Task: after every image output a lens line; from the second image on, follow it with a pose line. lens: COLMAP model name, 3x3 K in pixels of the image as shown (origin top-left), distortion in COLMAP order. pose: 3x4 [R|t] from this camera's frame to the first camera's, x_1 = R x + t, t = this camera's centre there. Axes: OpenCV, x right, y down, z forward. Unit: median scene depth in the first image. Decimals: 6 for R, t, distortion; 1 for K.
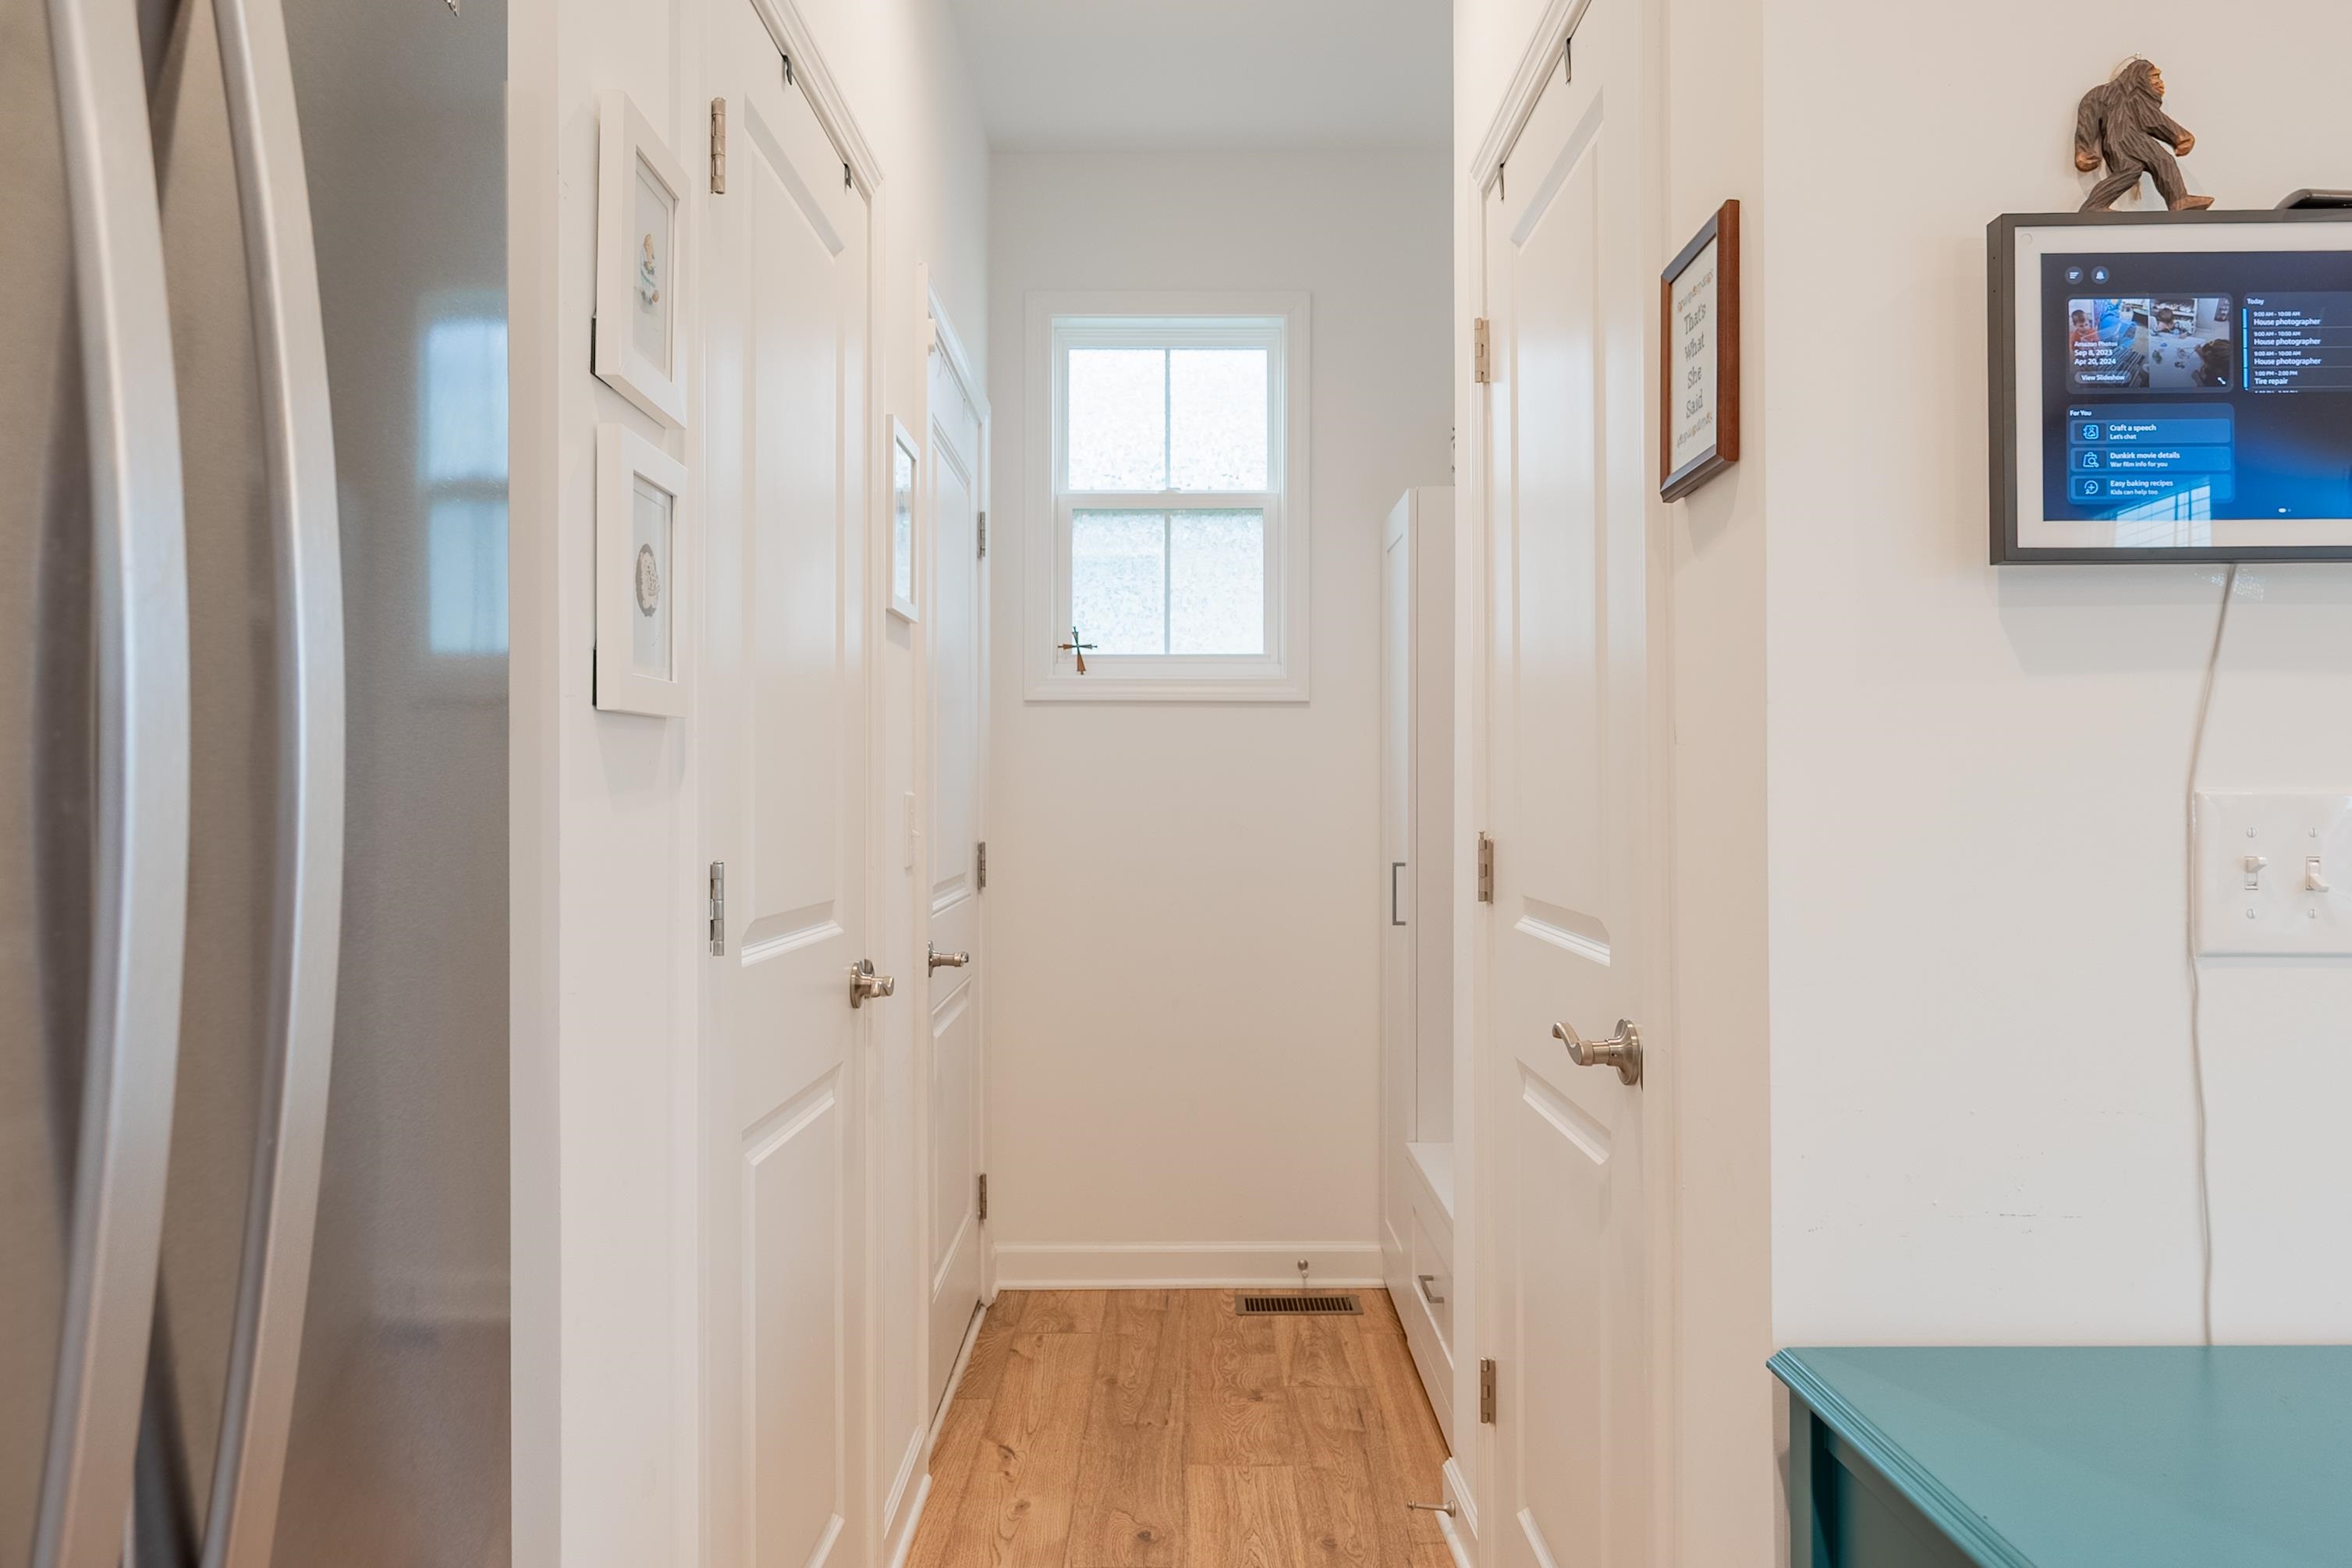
lens RADIAL K [[1524.1, 0, 1182.9], [0, 1524.1, 776.7], [0, 0, 1]] dist [0.002430, 0.002018]
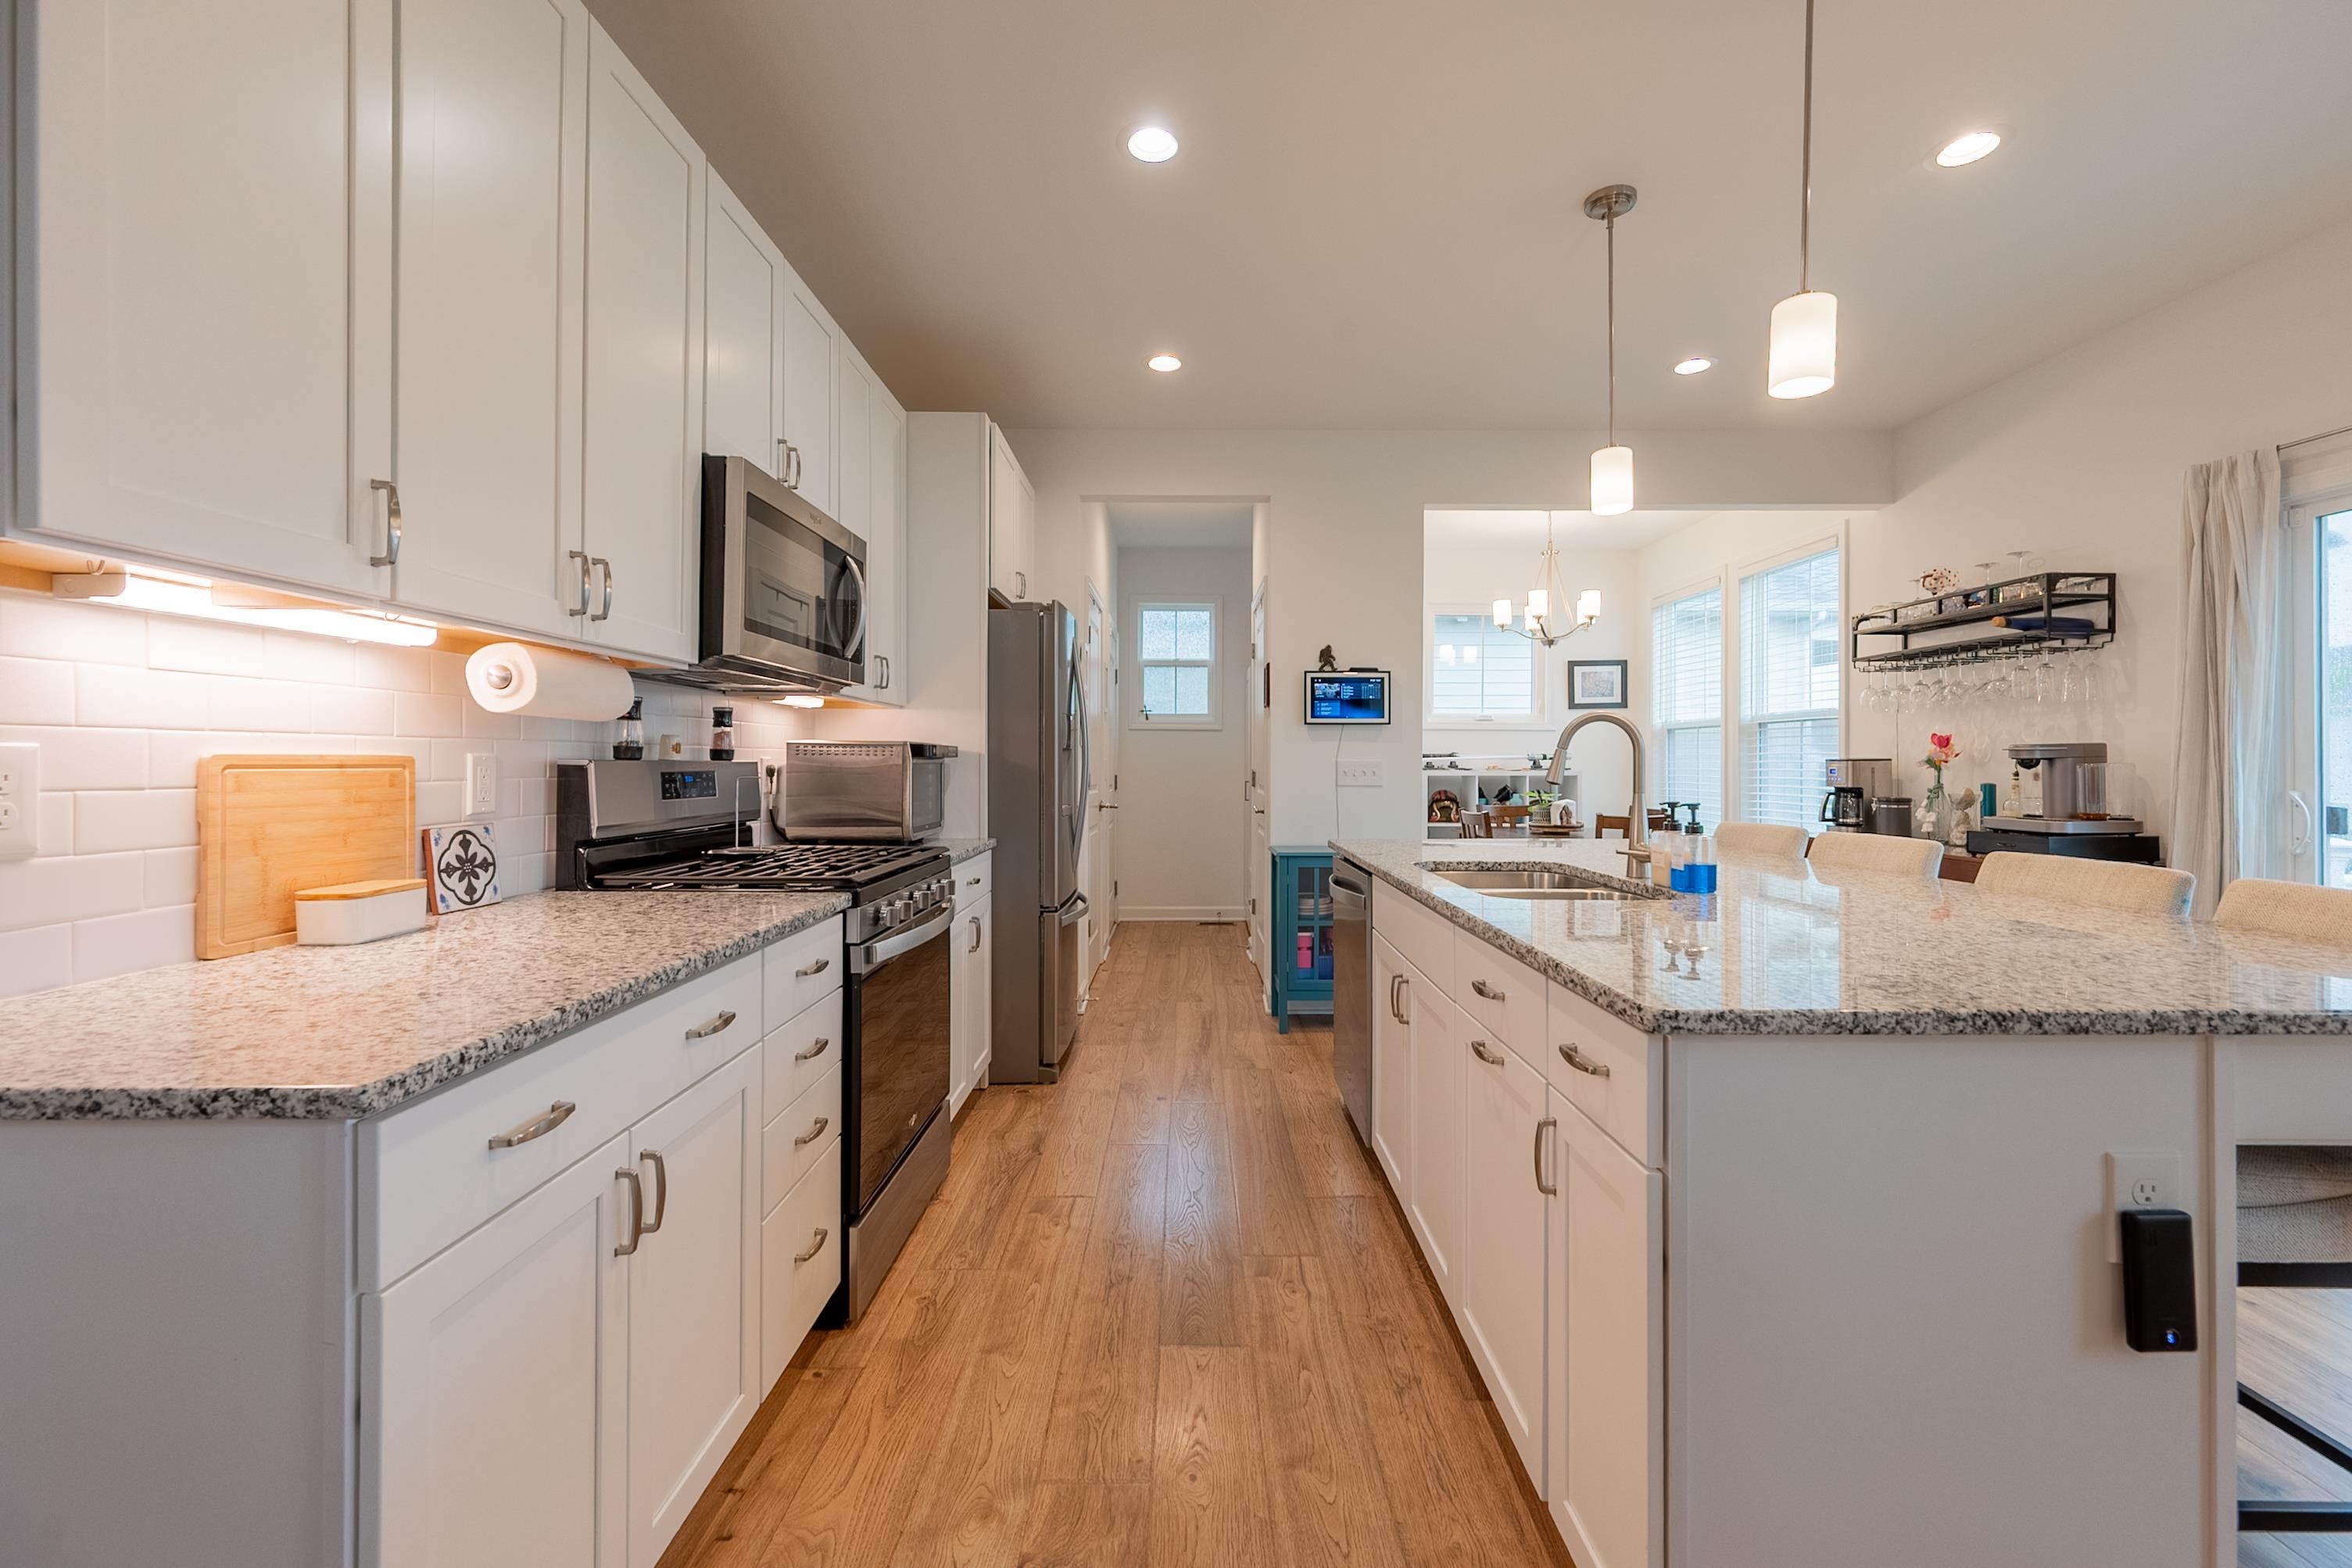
lens RADIAL K [[941.7, 0, 1189.6], [0, 941.7, 761.1], [0, 0, 1]] dist [-0.001802, 0.000635]
pose [[0.999968, 0.004751, 0.006444, 0.021845], [-0.004819, 0.999933, 0.010531, -0.023945], [-0.006394, -0.010562, 0.999924, -2.960013]]
